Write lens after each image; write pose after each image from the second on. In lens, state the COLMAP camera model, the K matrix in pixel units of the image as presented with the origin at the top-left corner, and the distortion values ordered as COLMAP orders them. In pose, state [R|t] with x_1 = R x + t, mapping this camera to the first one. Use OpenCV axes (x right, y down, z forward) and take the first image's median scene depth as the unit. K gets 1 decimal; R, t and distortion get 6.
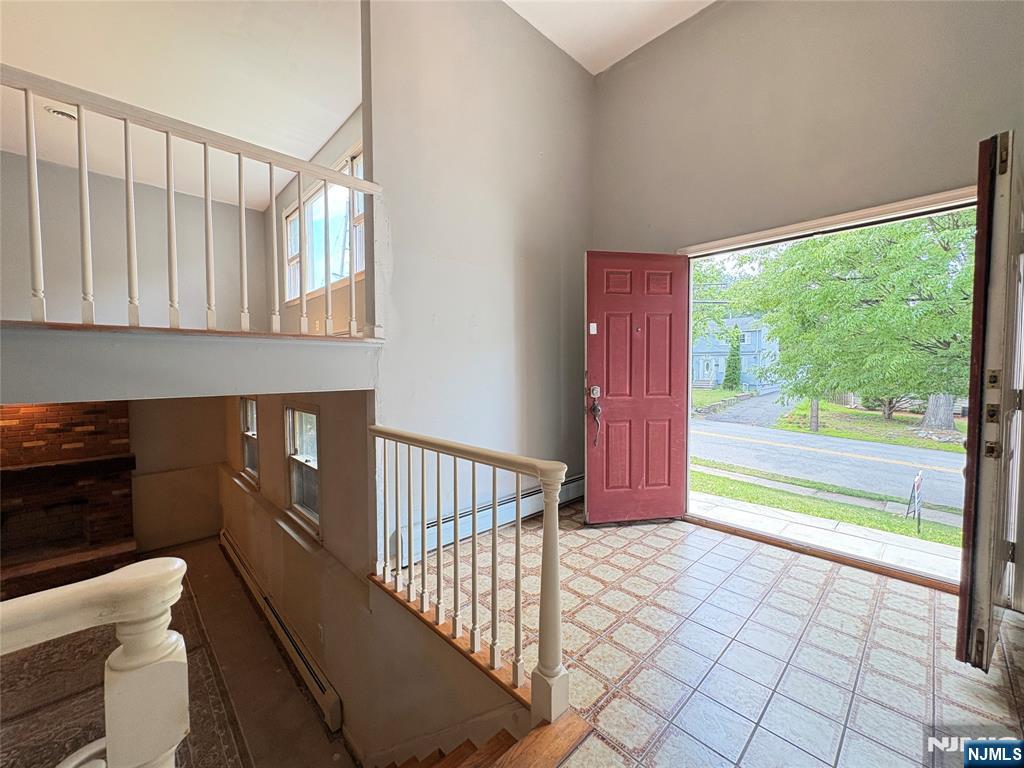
lens RADIAL K [[408.5, 0, 513.7], [0, 408.5, 384.7], [0, 0, 1]] dist [0.002034, -0.000230]
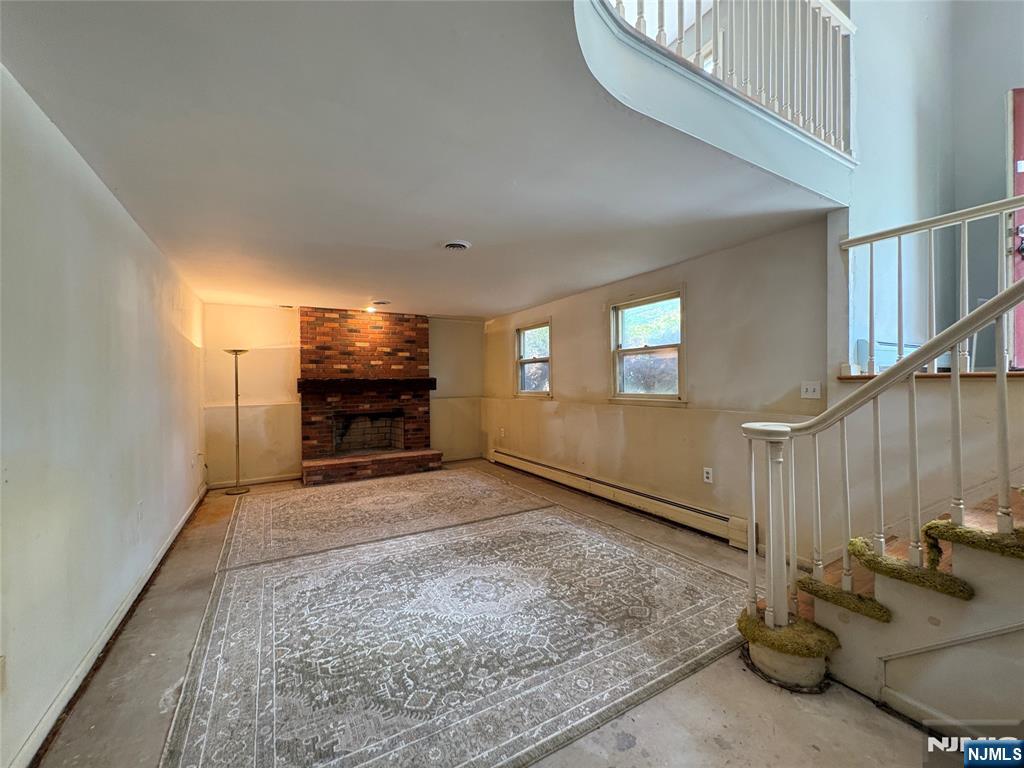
lens RADIAL K [[408.5, 0, 513.2], [0, 408.5, 382.6], [0, 0, 1]] dist [0.002034, -0.000230]
pose [[0.972010, -0.005004, -0.234887, -0.737548], [-0.004624, 0.999172, -0.040418, 0.412212], [0.234894, 0.040372, 0.971182, -0.215980]]
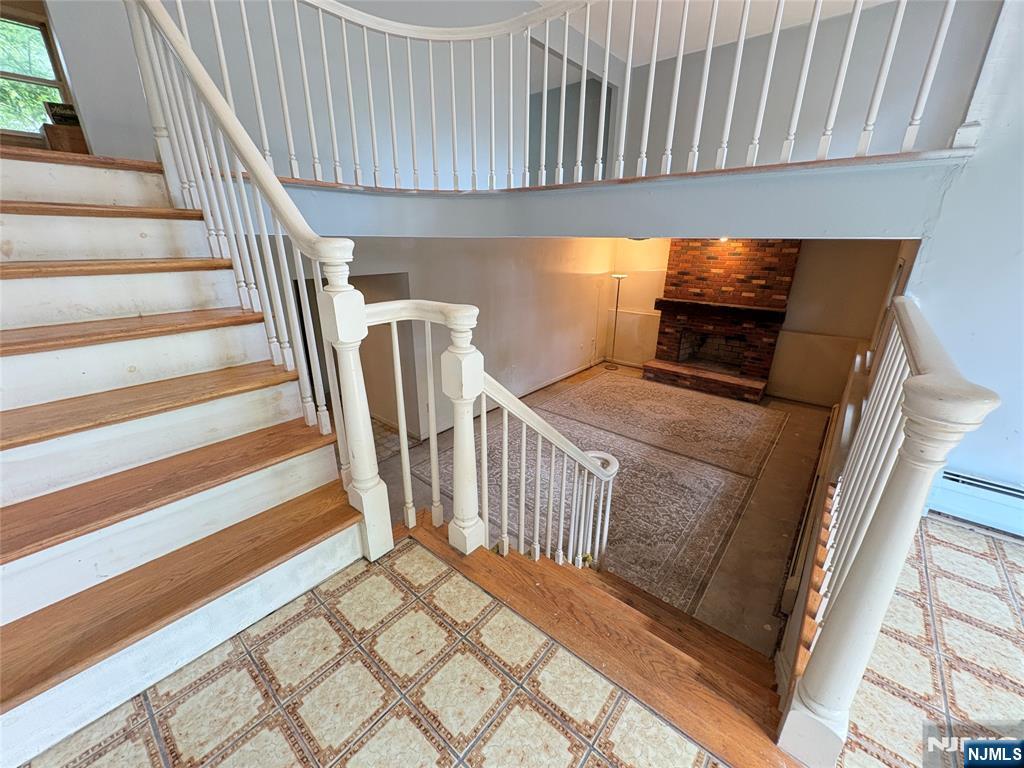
lens RADIAL K [[408.5, 0, 510.5], [0, 408.5, 380.4], [0, 0, 1]] dist [0.002034, -0.000230]
pose [[0.103434, 0.334814, -0.936590, 0.205700], [-0.053428, 0.942152, 0.330901, 0.032945], [0.993200, 0.015814, 0.115339, 0.211956]]
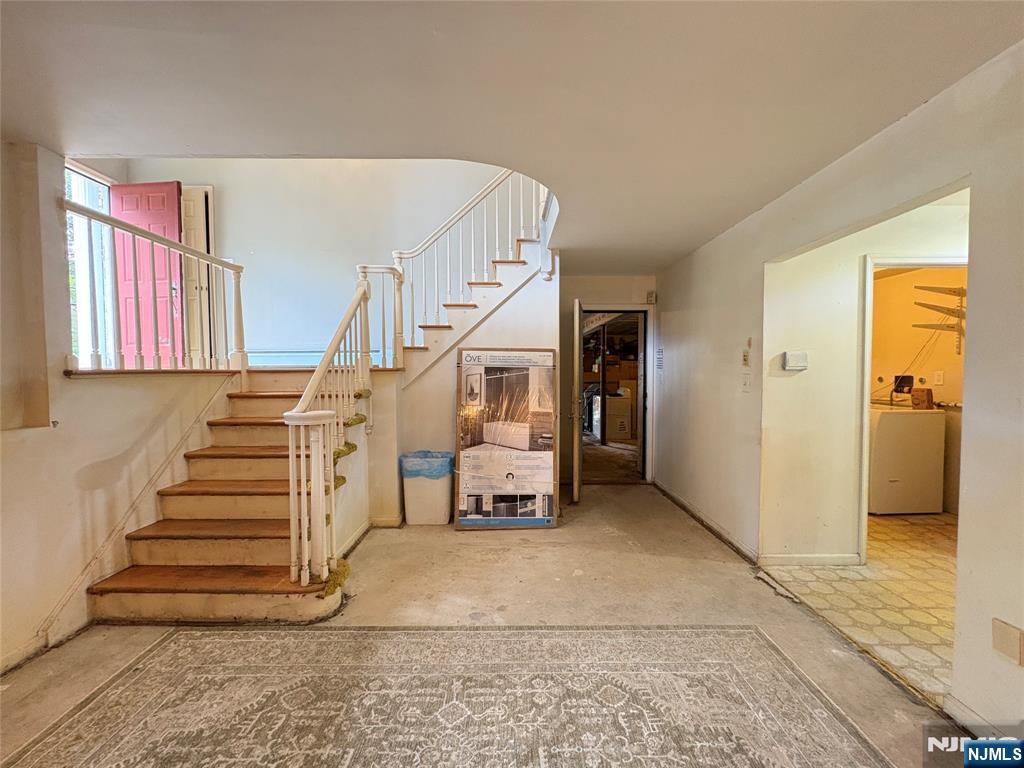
lens RADIAL K [[408.5, 0, 511.7], [0, 408.5, 385.7], [0, 0, 1]] dist [0.002034, -0.000230]
pose [[-0.723897, -0.015335, 0.689737, -1.265644], [0.037401, 0.997410, 0.061429, 0.371311], [-0.688893, 0.070265, -0.721449, 0.767743]]
